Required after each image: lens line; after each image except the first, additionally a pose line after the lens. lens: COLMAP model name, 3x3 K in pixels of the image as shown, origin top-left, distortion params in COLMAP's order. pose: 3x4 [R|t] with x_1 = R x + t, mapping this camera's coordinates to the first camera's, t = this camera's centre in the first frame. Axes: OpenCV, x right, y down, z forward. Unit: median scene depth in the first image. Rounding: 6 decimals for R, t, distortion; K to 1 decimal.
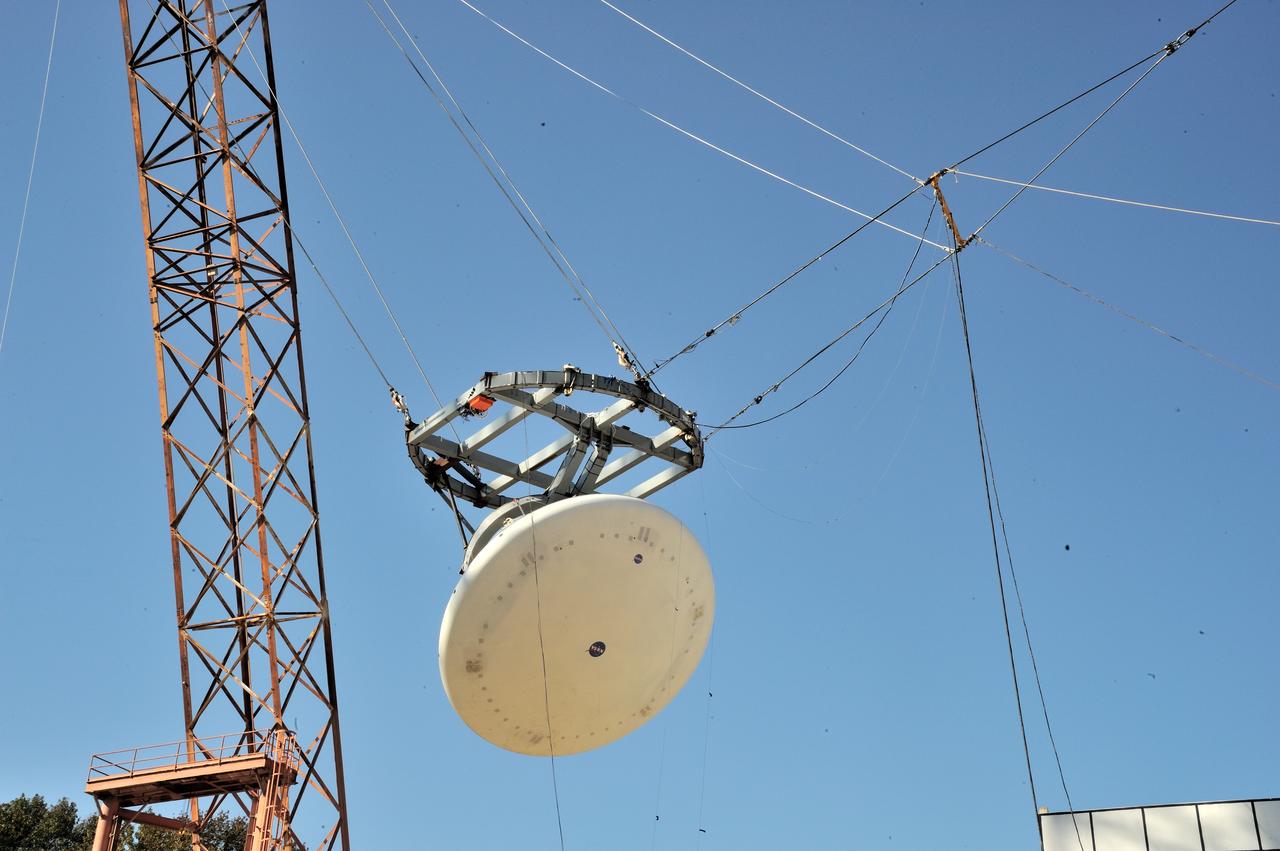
lens RADIAL K [[1689.7, 0, 640.0], [0, 1689.7, 425.5], [0, 0, 1]] dist [0.138261, 0.079386]
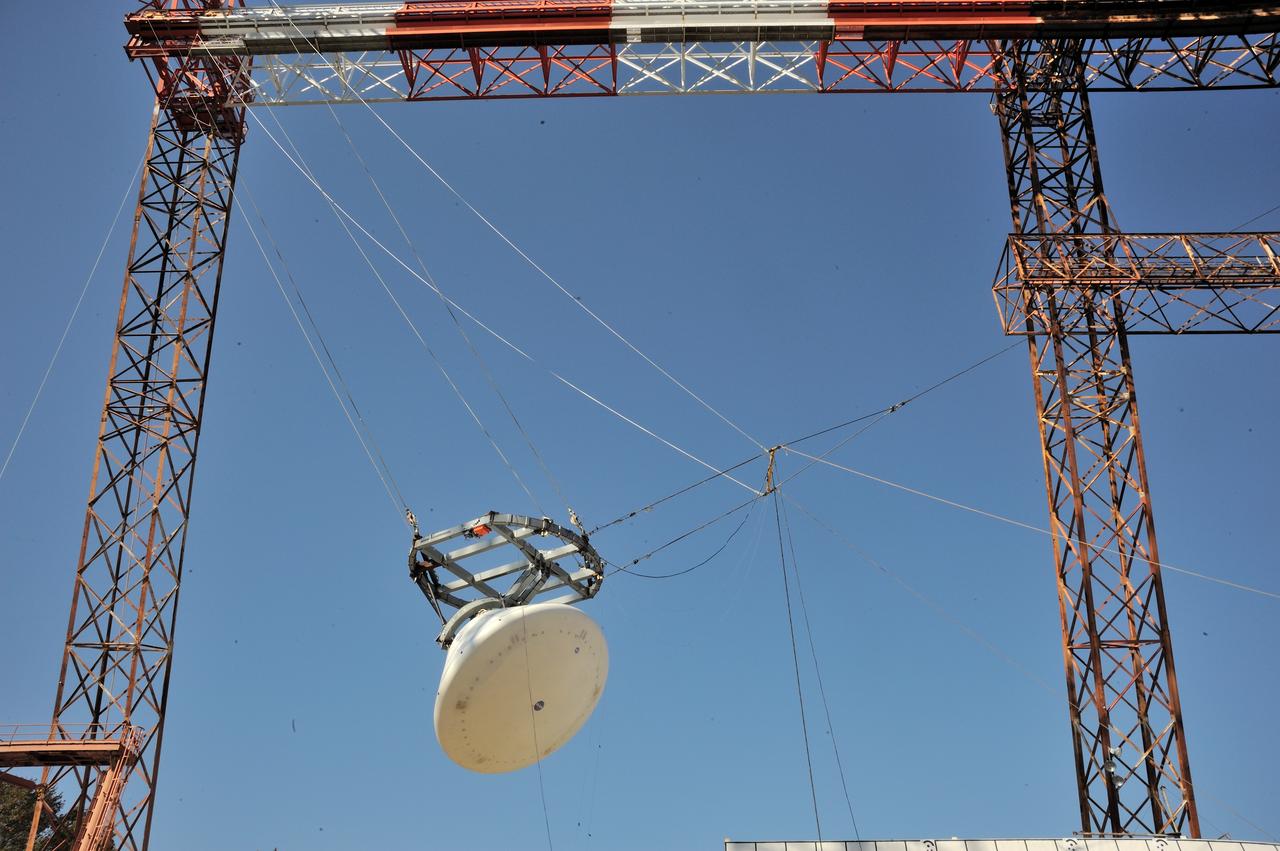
lens RADIAL K [[1021.9, 0, 640.0], [0, 1021.9, 425.5], [0, 0, 1]] dist [-0.138794, 0.171438]
pose [[0.932375, 0.218721, 0.287817, -0.101230], [-0.168254, 0.967260, -0.189998, 0.018636], [-0.319950, 0.128723, 0.938649, 0.038546]]
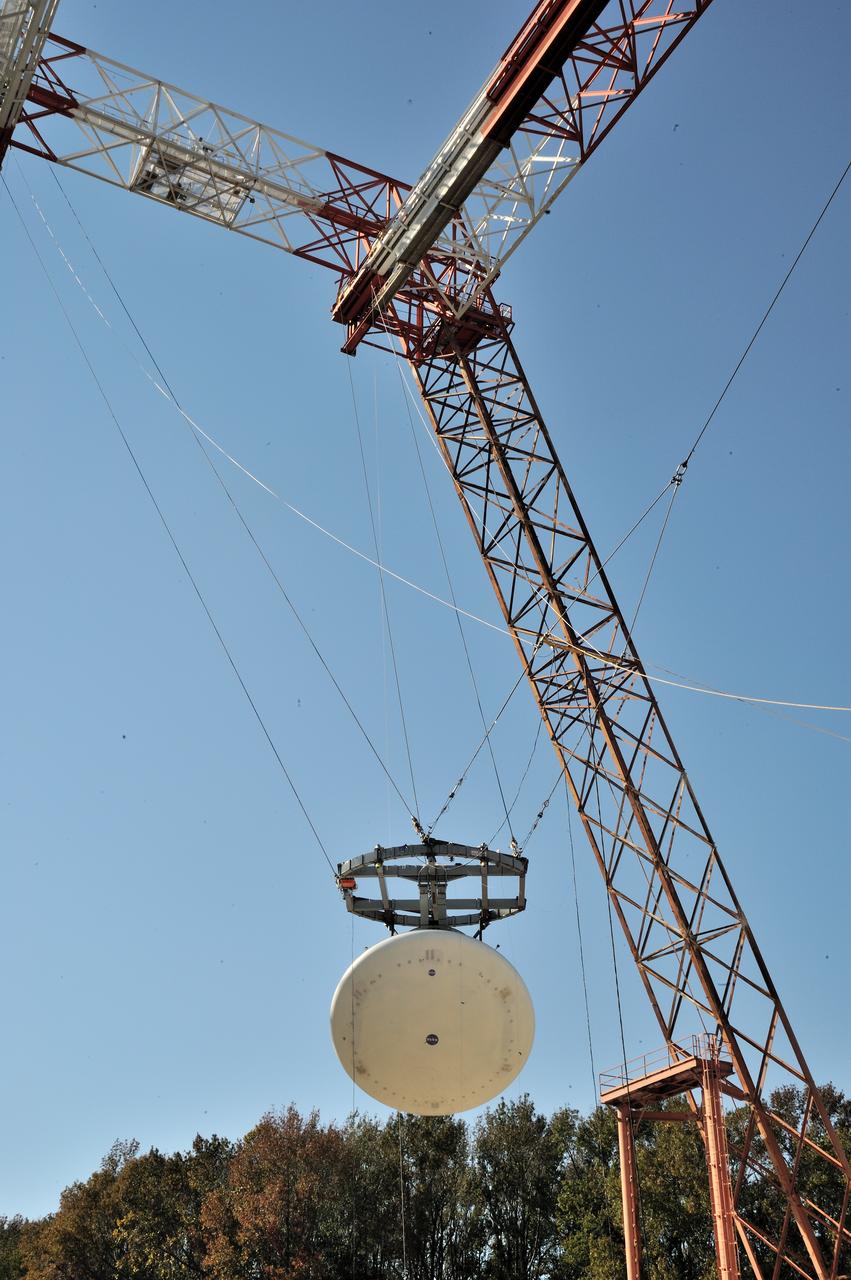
lens RADIAL K [[1550.6, 0, 425.5], [0, 1550.6, 640.0], [0, 0, 1]] dist [0.096586, 0.040127]
pose [[0.774817, -0.329340, -0.539623, 0.315160], [0.311908, 0.941610, -0.126826, -0.008092], [0.549883, -0.070046, 0.832299, -0.030414]]
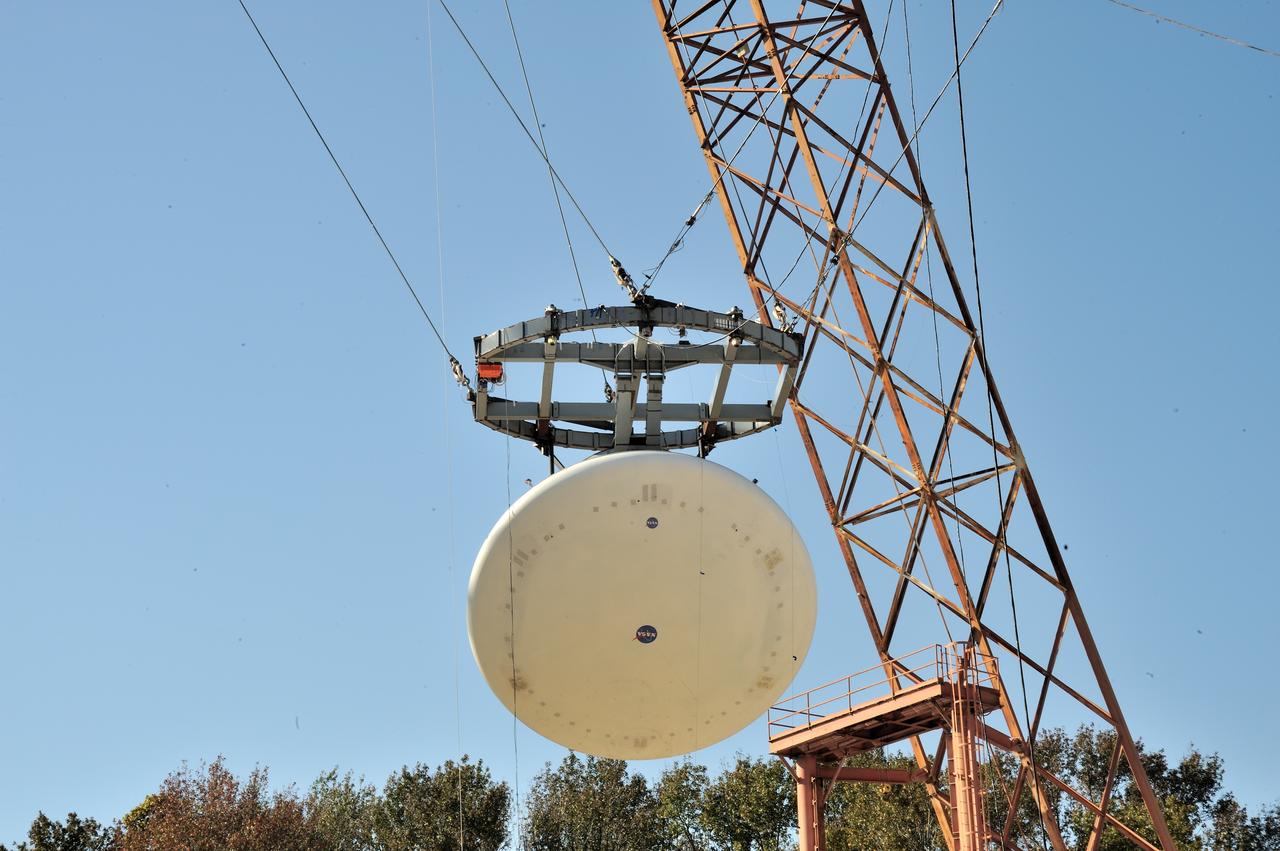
lens RADIAL K [[2666.0, 0, 640.0], [0, 2666.0, 425.5], [0, 0, 1]] dist [0.630044, 0.120263]
pose [[0.836810, -0.222864, -0.500080, 0.261636], [0.289798, 0.955254, 0.059219, -0.018362], [0.464506, -0.194477, 0.863952, -0.050455]]
